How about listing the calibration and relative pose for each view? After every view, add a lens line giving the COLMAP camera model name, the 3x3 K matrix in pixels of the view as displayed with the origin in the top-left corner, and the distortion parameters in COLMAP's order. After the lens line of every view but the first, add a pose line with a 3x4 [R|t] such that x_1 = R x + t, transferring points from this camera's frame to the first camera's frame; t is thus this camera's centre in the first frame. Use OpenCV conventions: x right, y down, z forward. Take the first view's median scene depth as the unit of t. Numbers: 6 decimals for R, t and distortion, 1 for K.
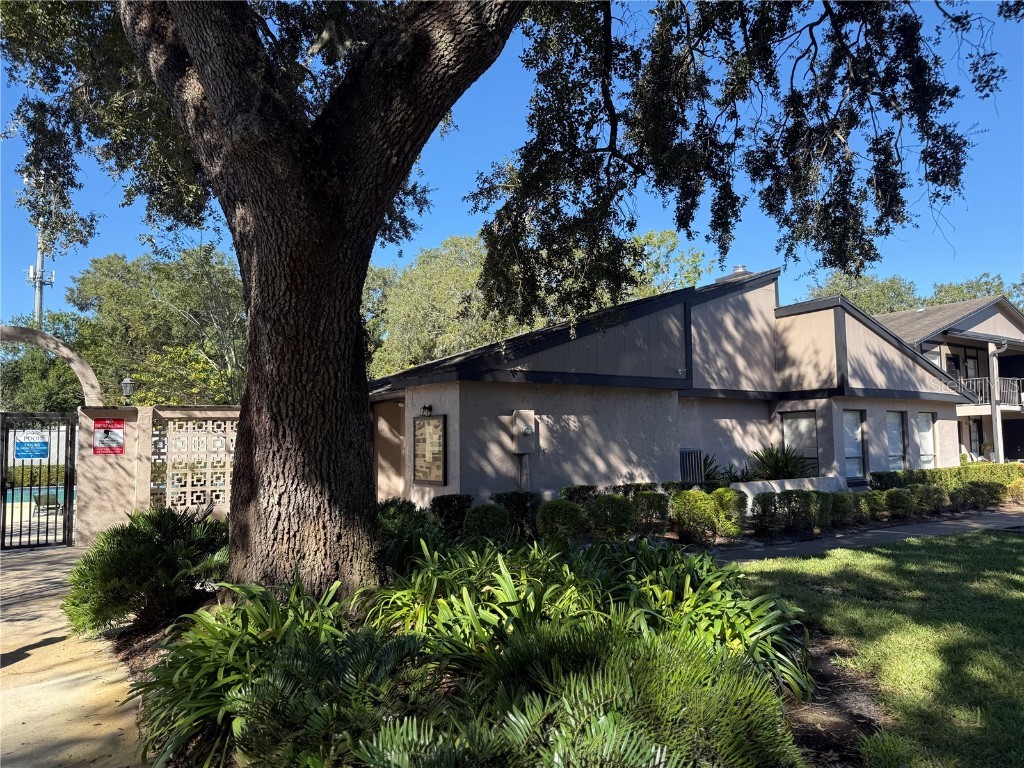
lens RADIAL K [[771.3, 0, 512.0], [0, 771.3, 384.0], [0, 0, 1]] dist [0.003273, 0.002351]
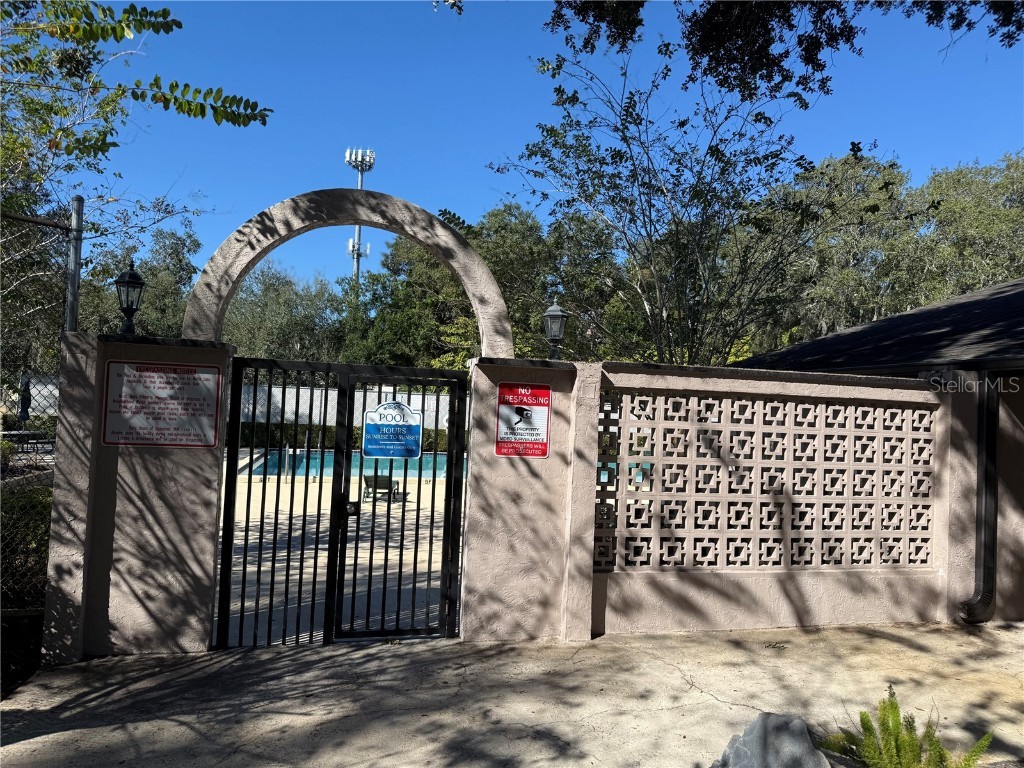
lens RADIAL K [[771.3, 0, 512.0], [0, 771.3, 384.0], [0, 0, 1]] dist [0.003273, 0.002351]
pose [[0.940488, 0.040849, -0.337363, -0.085454], [-0.028868, 0.998764, 0.040456, 0.005652], [0.338599, -0.028310, 0.940505, 0.122573]]
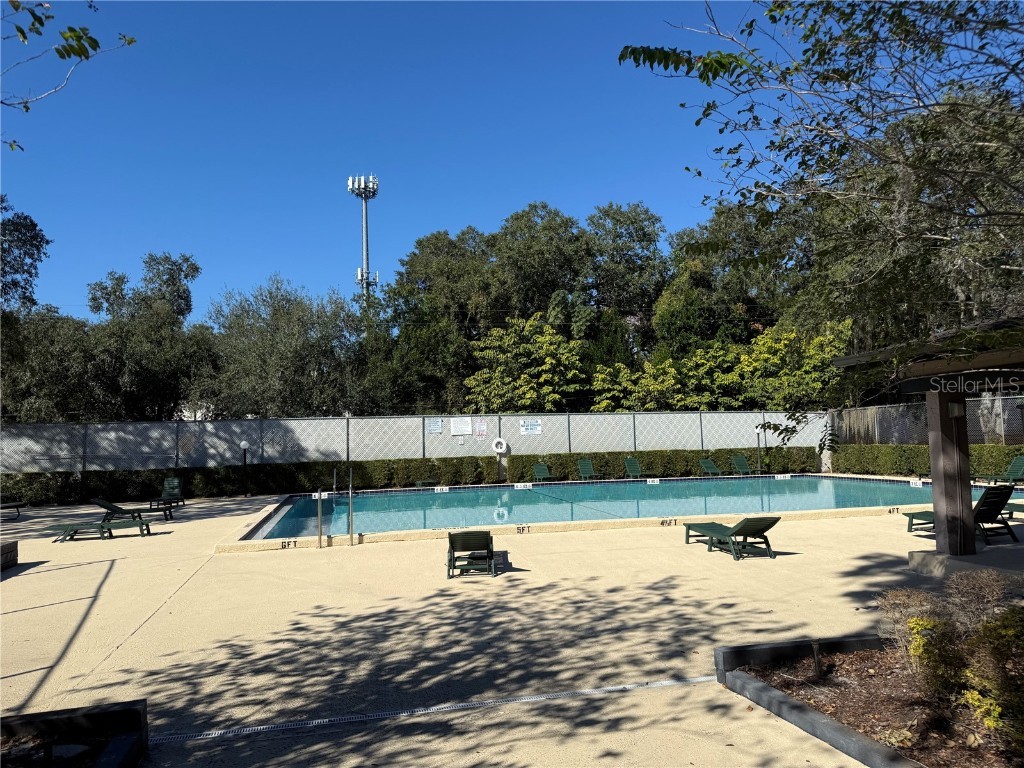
lens RADIAL K [[771.3, 0, 512.0], [0, 771.3, 384.0], [0, 0, 1]] dist [0.003273, 0.002351]
pose [[0.934301, -0.038012, -0.354454, -0.158348], [0.044952, 0.998925, 0.011361, 0.016505], [0.353641, -0.026548, 0.935004, 0.218735]]
